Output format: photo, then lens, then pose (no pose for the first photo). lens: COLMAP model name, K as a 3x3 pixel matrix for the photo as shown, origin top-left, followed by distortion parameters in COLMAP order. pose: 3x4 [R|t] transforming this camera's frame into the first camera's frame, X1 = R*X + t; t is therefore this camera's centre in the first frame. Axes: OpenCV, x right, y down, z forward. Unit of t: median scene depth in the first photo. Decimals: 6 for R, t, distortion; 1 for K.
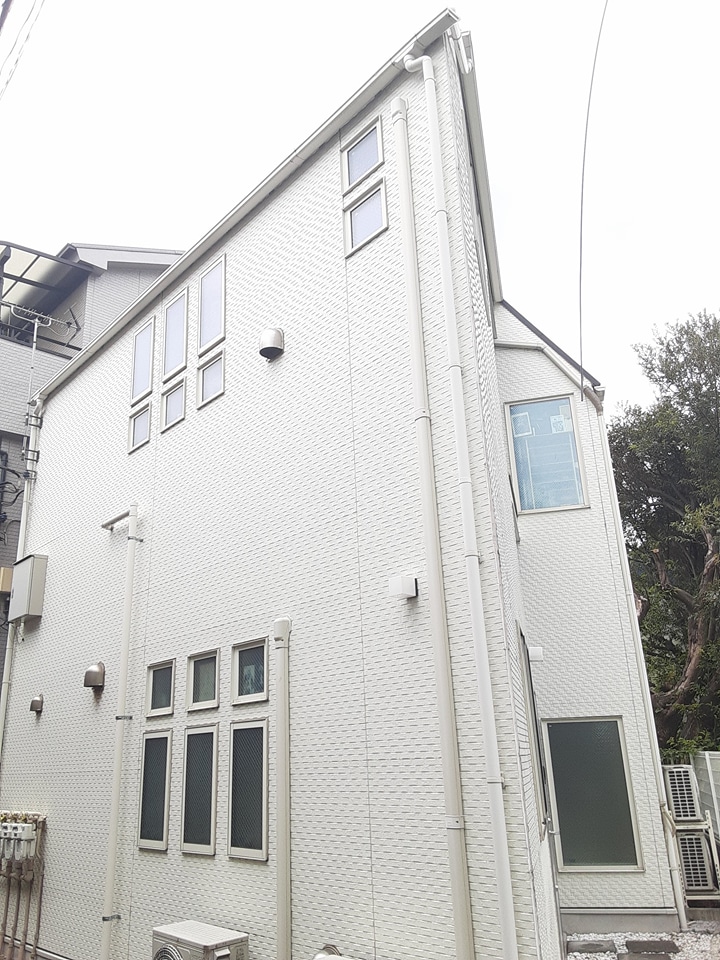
lens RADIAL K [[780.8, 0, 351.5], [0, 780.8, 479.3], [0, 0, 1]] dist [0.064094, -0.090807]
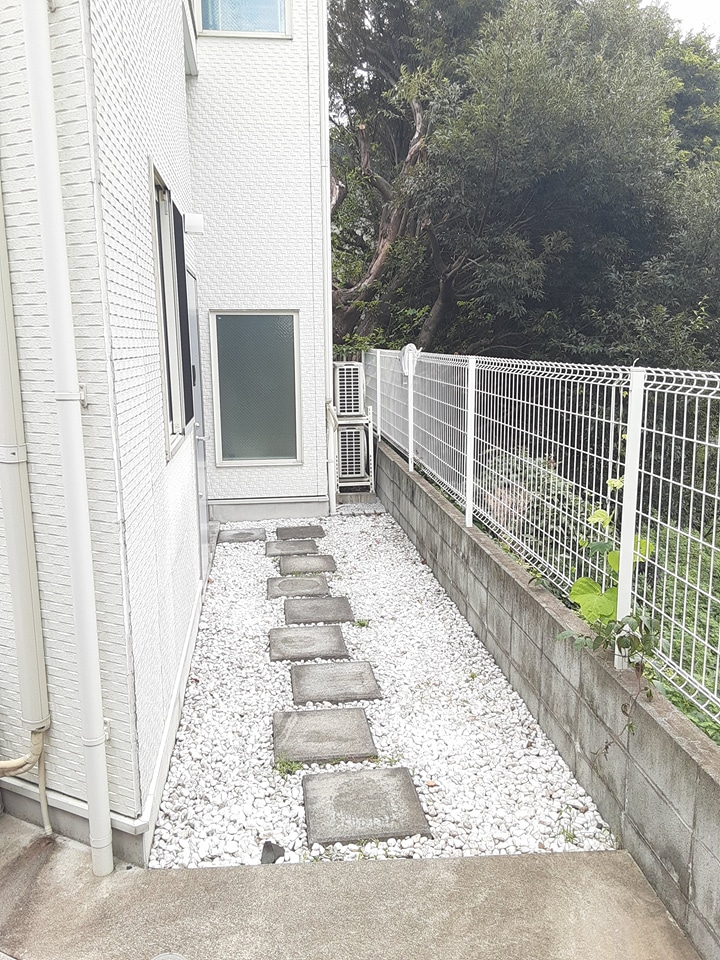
lens RADIAL K [[780.8, 0, 362.1], [0, 780.8, 487.1], [0, 0, 1]] dist [0.064094, -0.090807]
pose [[0.926594, -0.042292, 0.373678, 0.067931], [-0.147842, 0.872684, 0.465365, 0.050696], [-0.345784, -0.486450, 0.802371, 0.161649]]
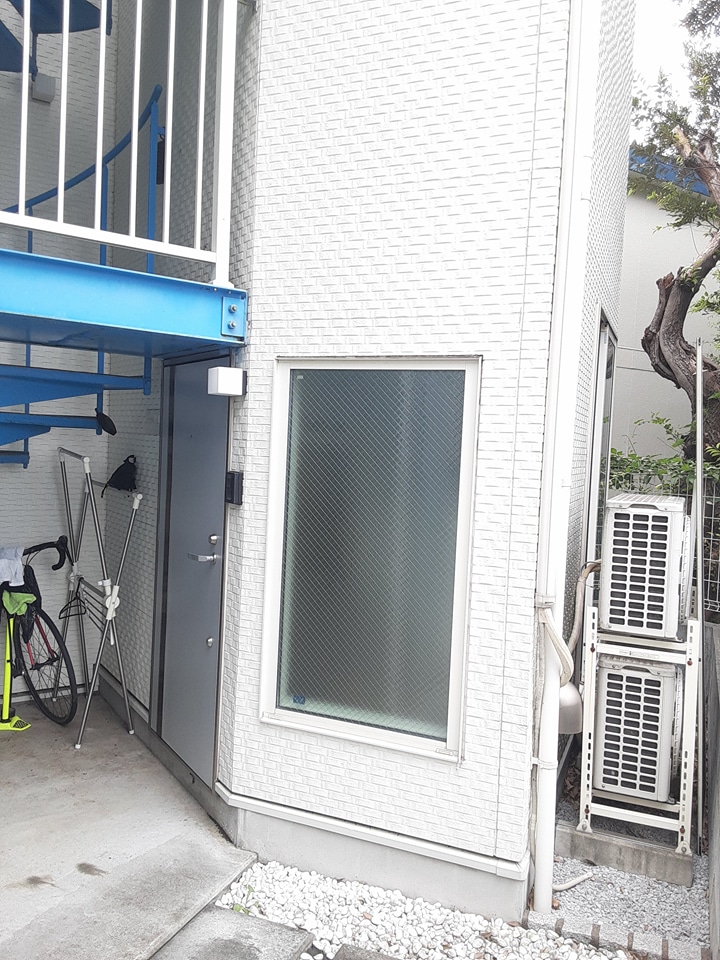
lens RADIAL K [[765.4, 0, 359.1], [0, 765.4, 481.6], [0, 0, 1]] dist [0.011943, -0.009337]
pose [[0.985040, 0.082387, -0.151355, 0.344375], [-0.018417, 0.923612, 0.382885, 0.224338], [0.171338, -0.374370, 0.911312, 0.668689]]
